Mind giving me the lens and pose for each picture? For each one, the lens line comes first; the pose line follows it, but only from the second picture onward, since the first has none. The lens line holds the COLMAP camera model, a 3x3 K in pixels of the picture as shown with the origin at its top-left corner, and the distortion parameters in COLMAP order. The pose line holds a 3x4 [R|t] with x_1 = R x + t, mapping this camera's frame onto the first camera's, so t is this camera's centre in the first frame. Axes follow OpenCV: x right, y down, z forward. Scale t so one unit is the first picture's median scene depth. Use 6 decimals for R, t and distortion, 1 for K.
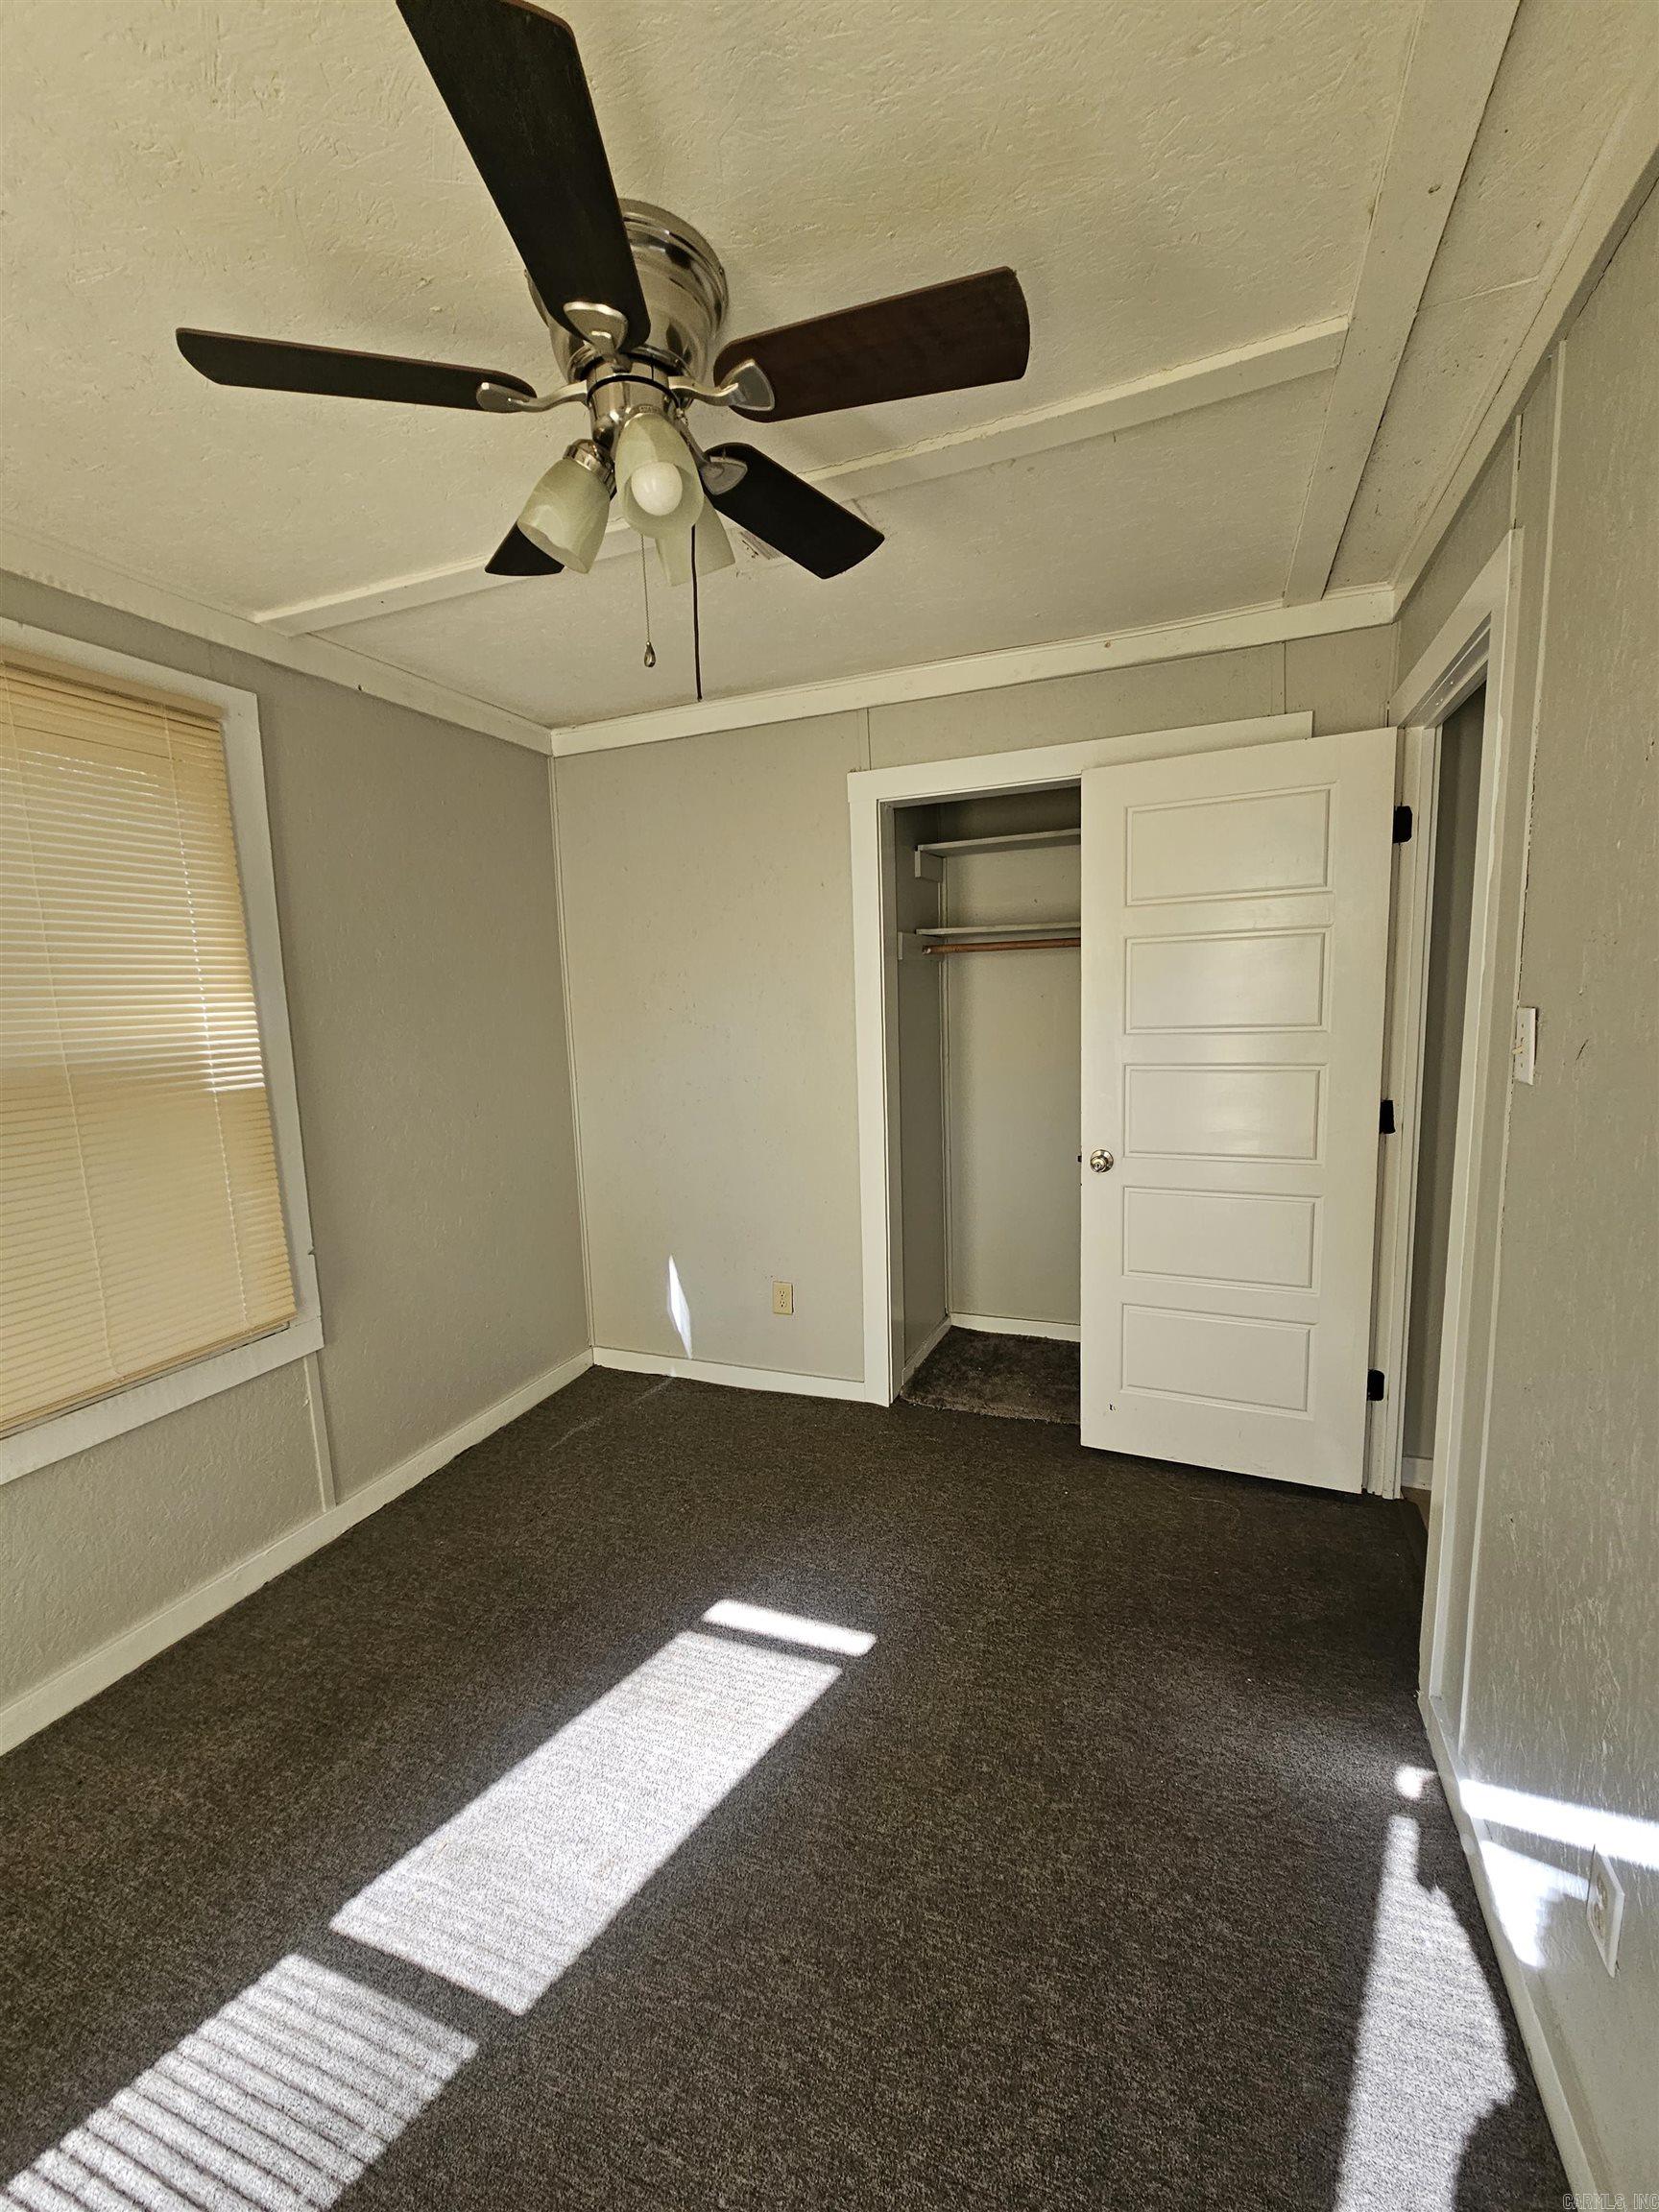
lens RADIAL K [[906.2, 0, 831.9], [0, 906.2, 1118.4], [0, 0, 1]] dist [-0.002640, 0.000771]
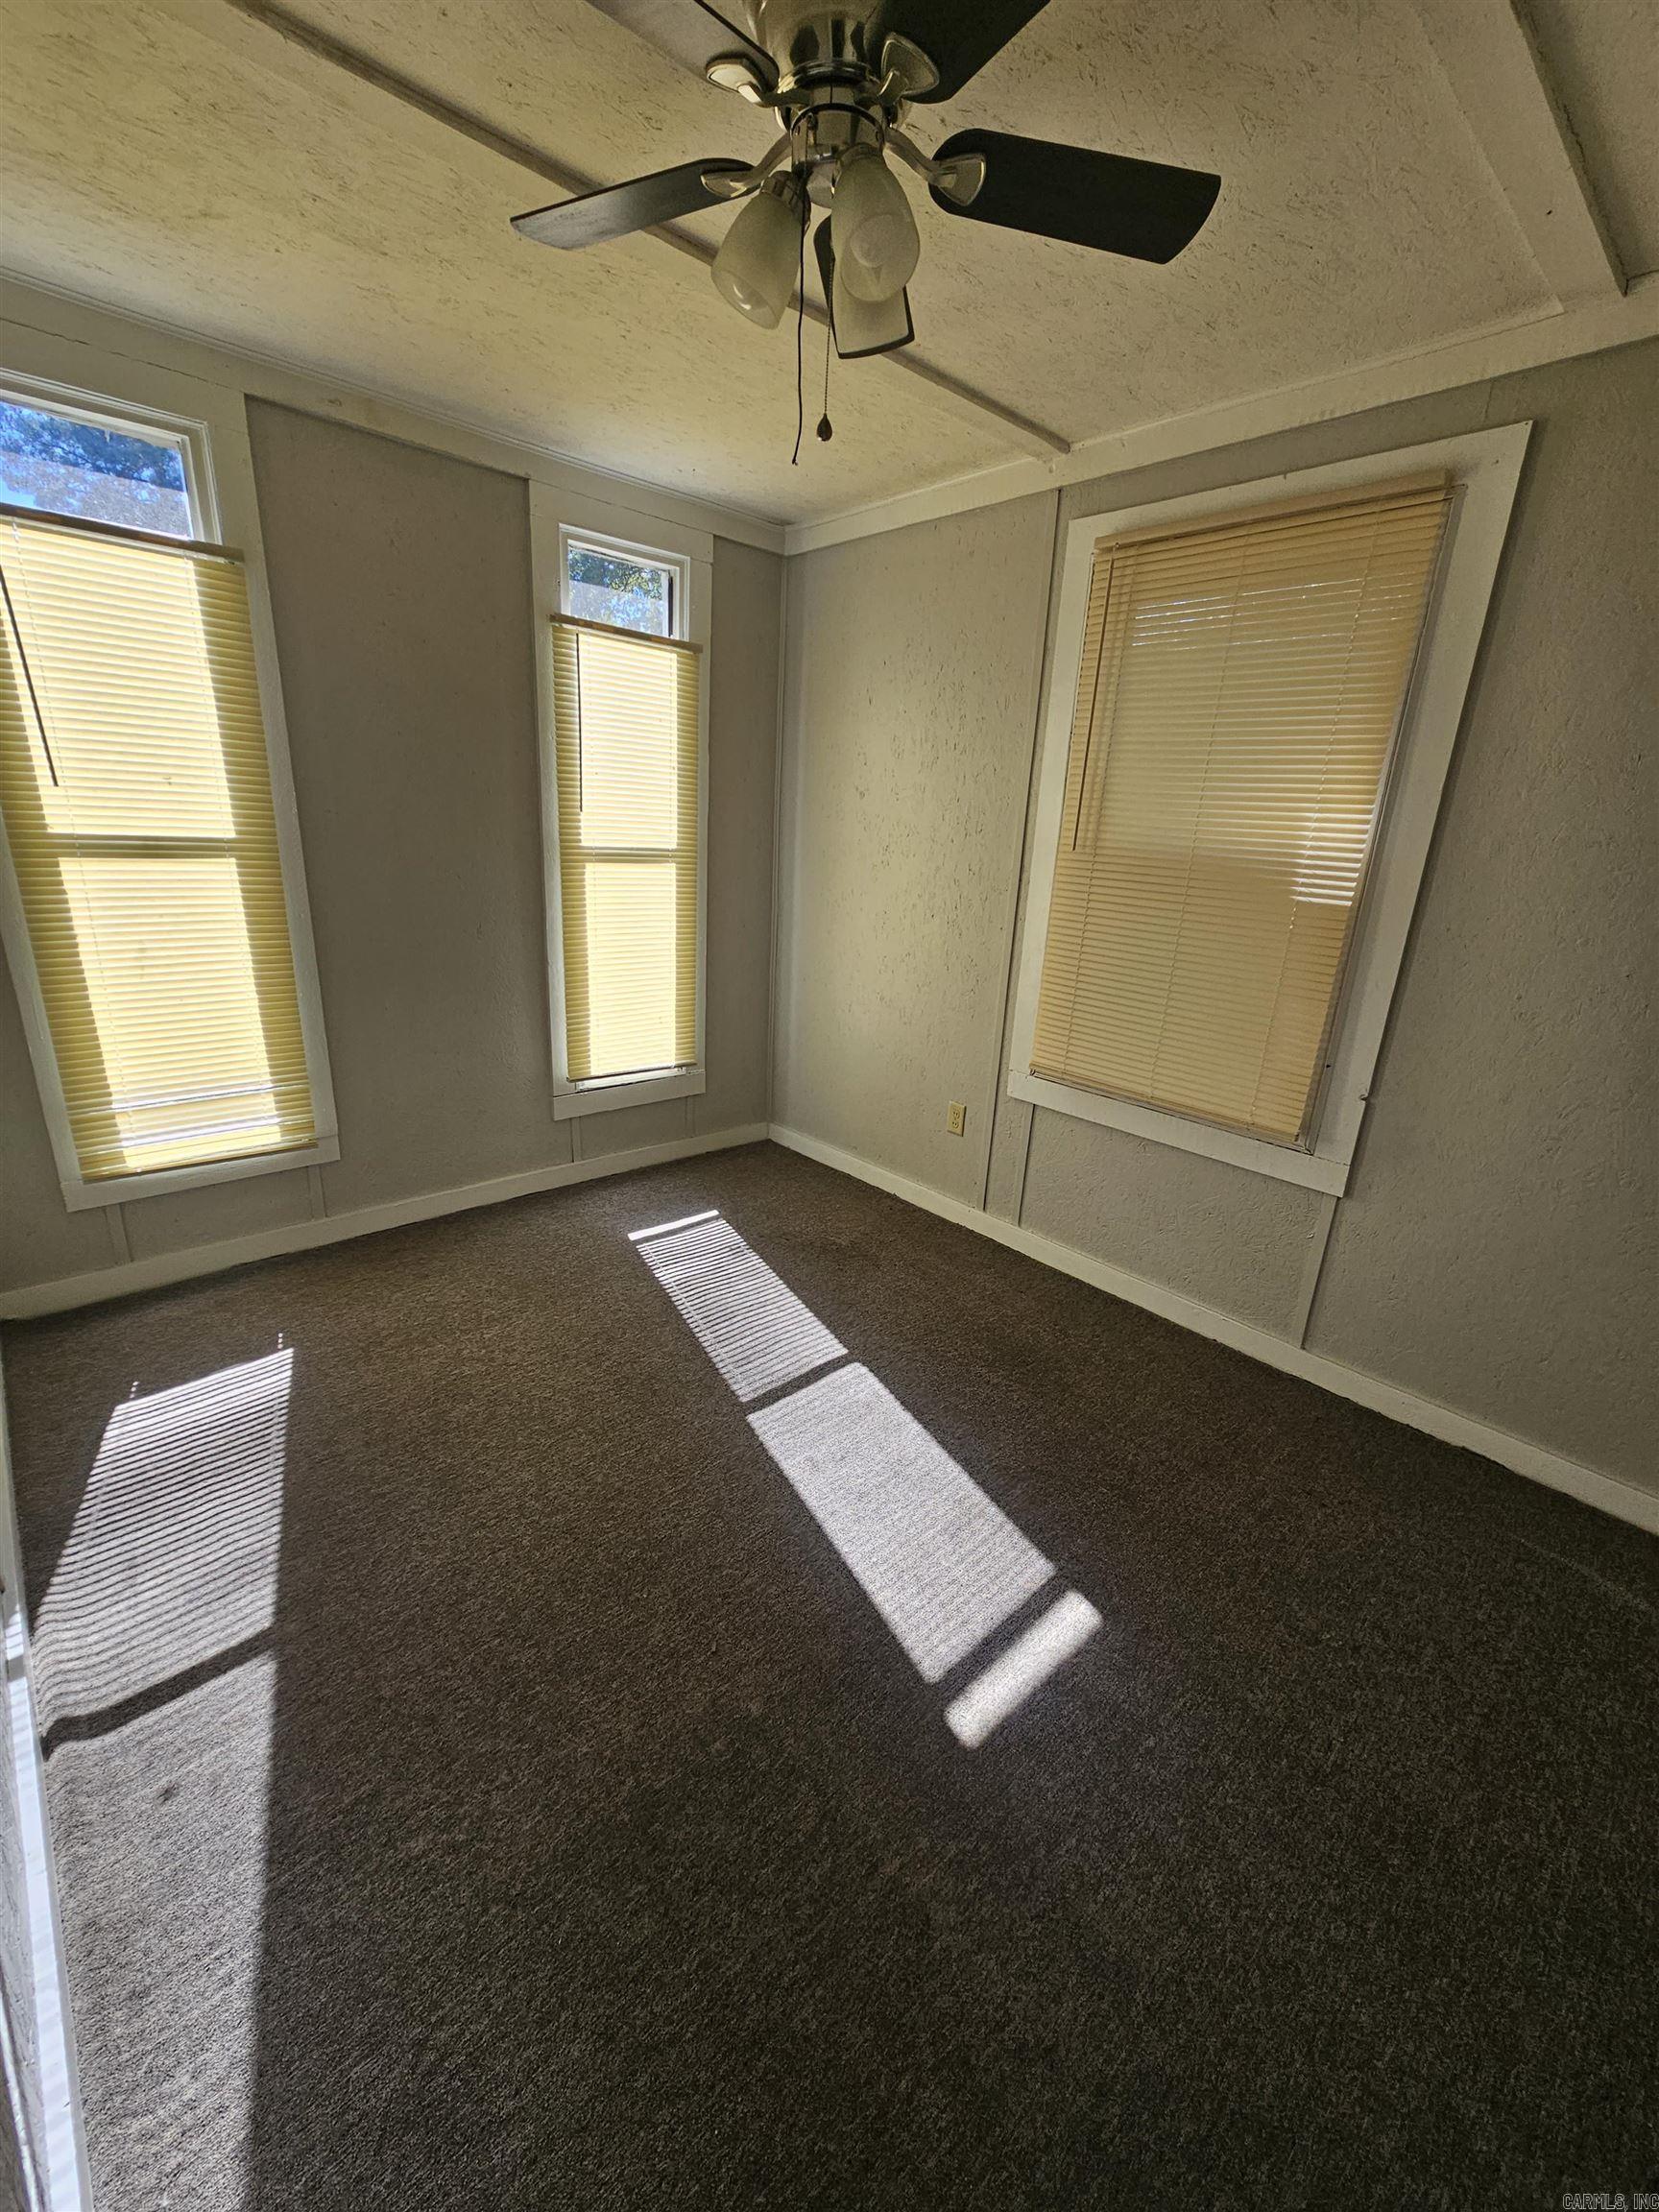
lens RADIAL K [[906.2, 0, 827.5], [0, 906.2, 1121.7], [0, 0, 1]] dist [-0.002640, 0.000771]
pose [[-0.439749, 0.297098, -0.847557, 0.615573], [-0.162678, 0.901742, 0.400496, -0.150627], [0.883265, 0.313997, -0.348209, 1.108738]]
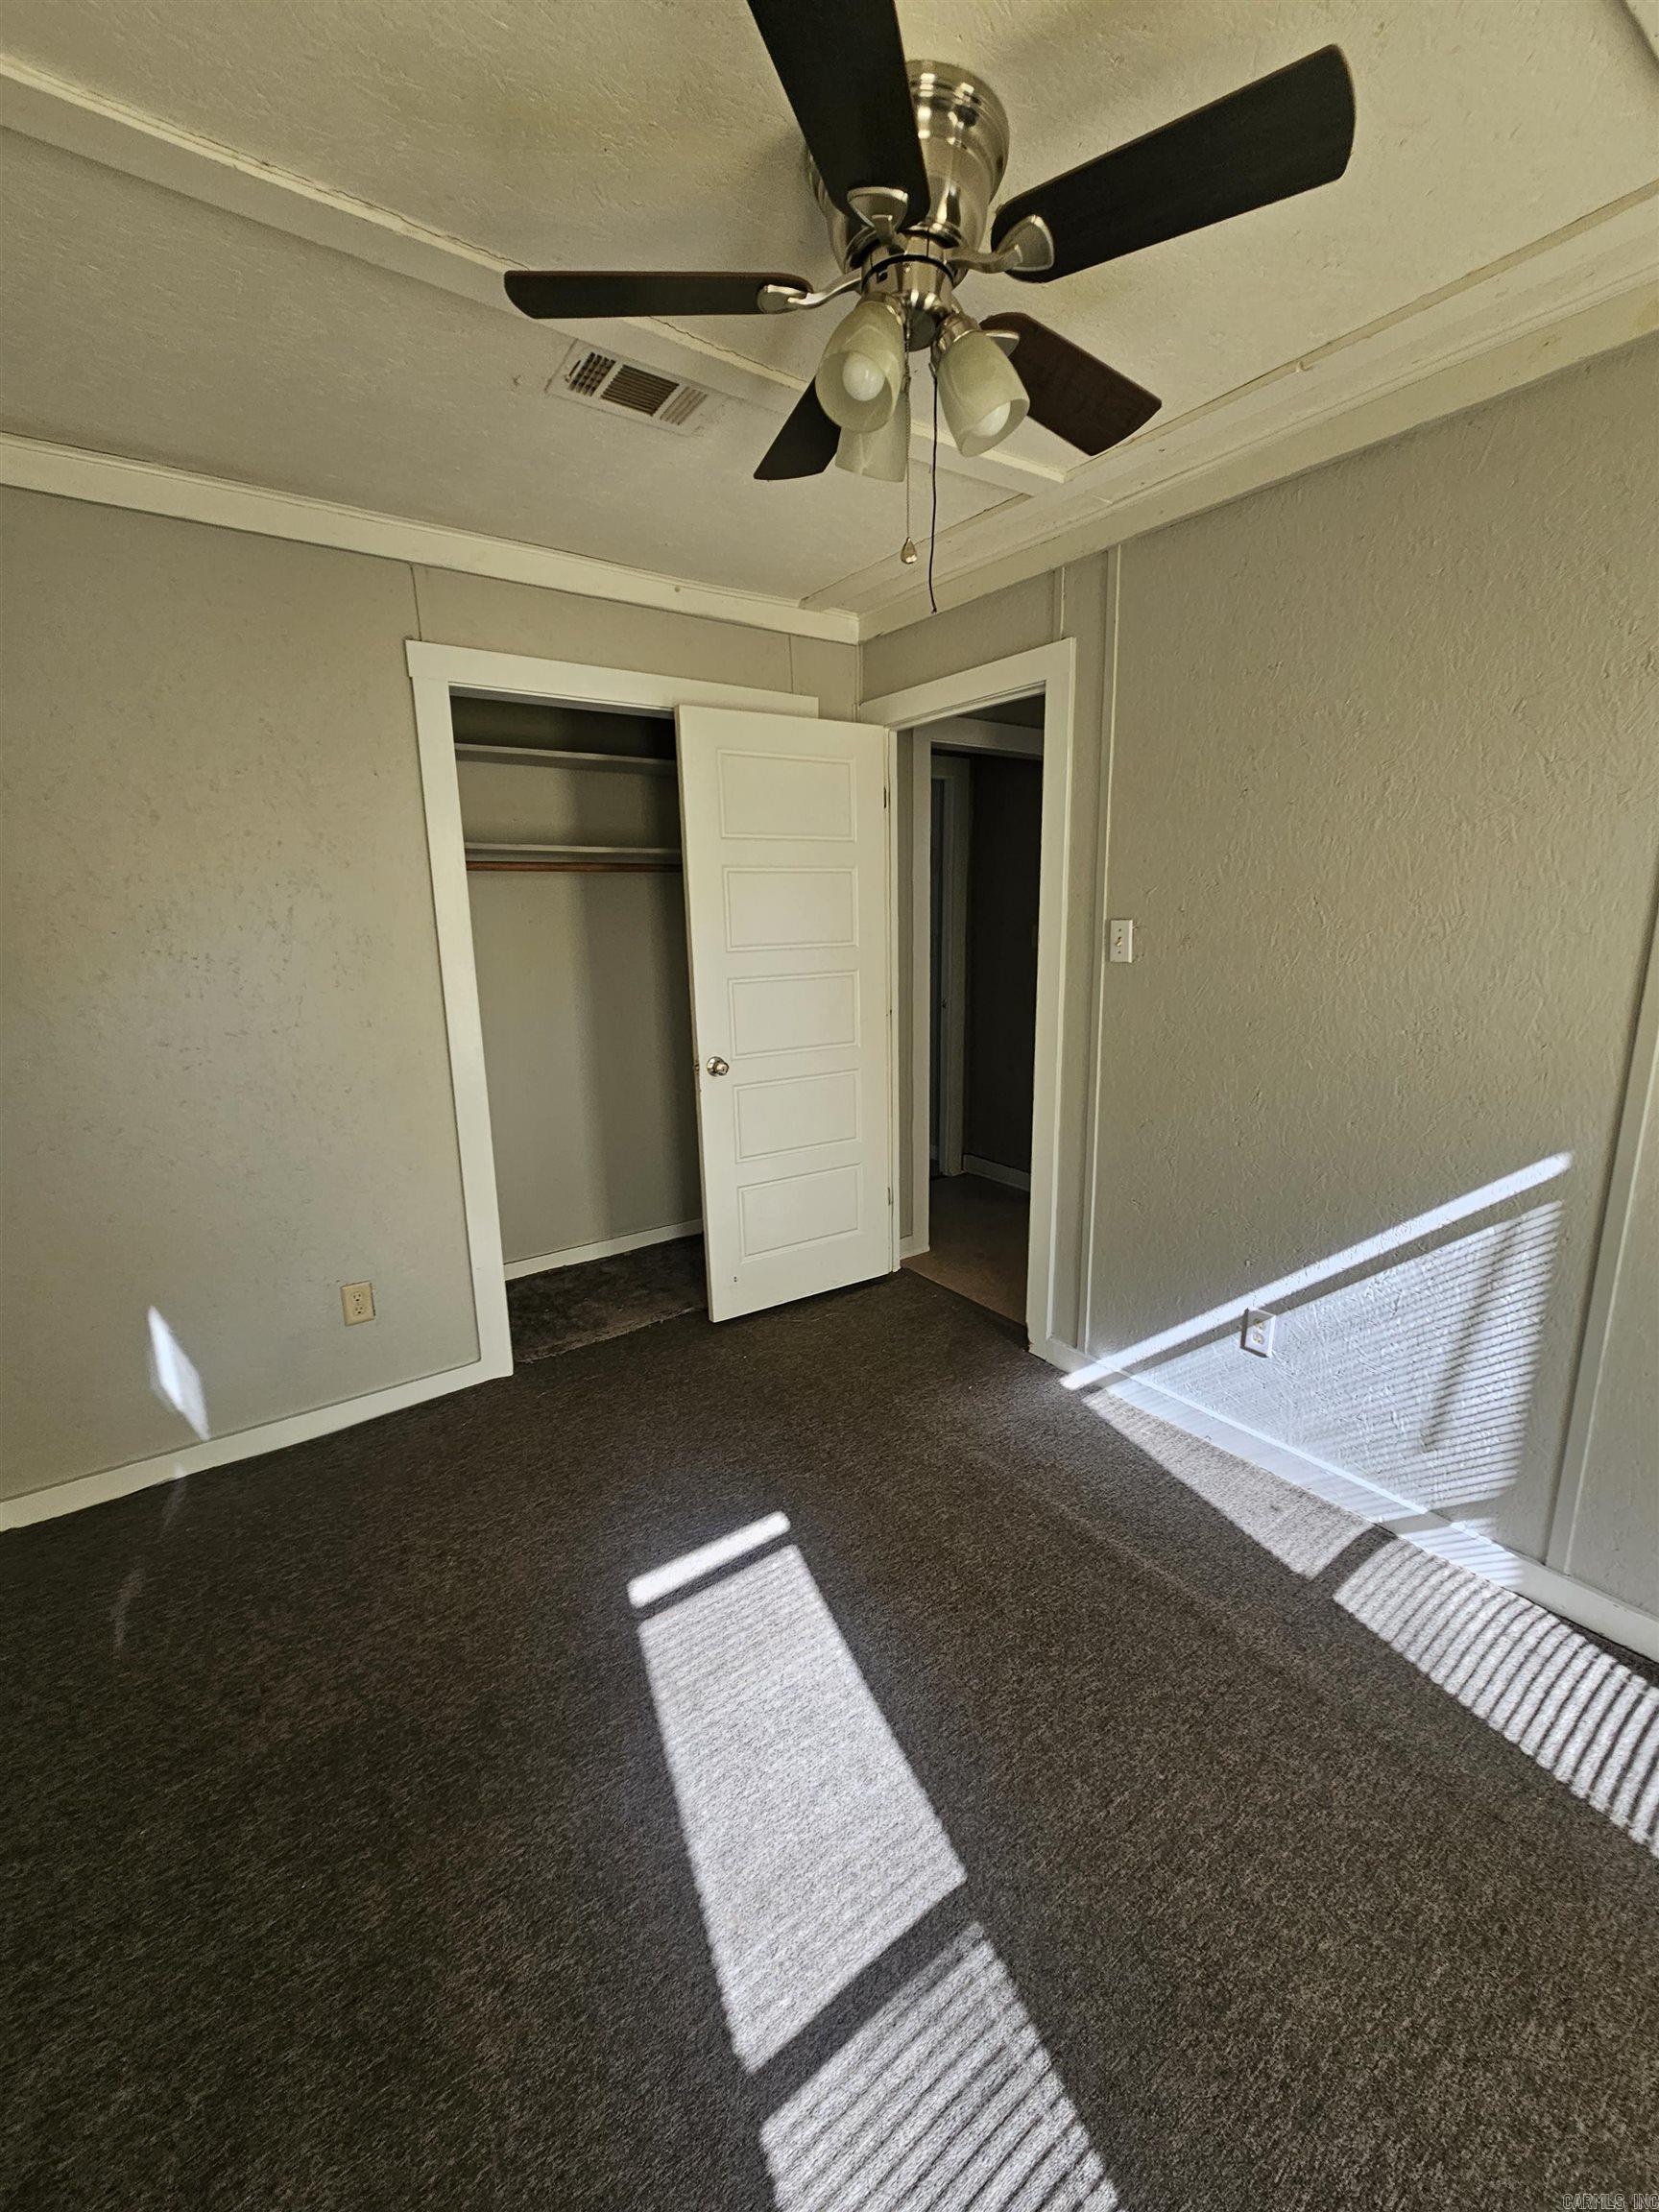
lens RADIAL K [[906.2, 0, 858.0], [0, 906.2, 1108.2], [0, 0, 1]] dist [-0.002640, 0.000771]
pose [[0.517969, -0.157617, 0.840753, -0.818125], [0.116355, 0.986724, 0.113299, -0.012450], [-0.847449, 0.039140, 0.529432, 0.371341]]
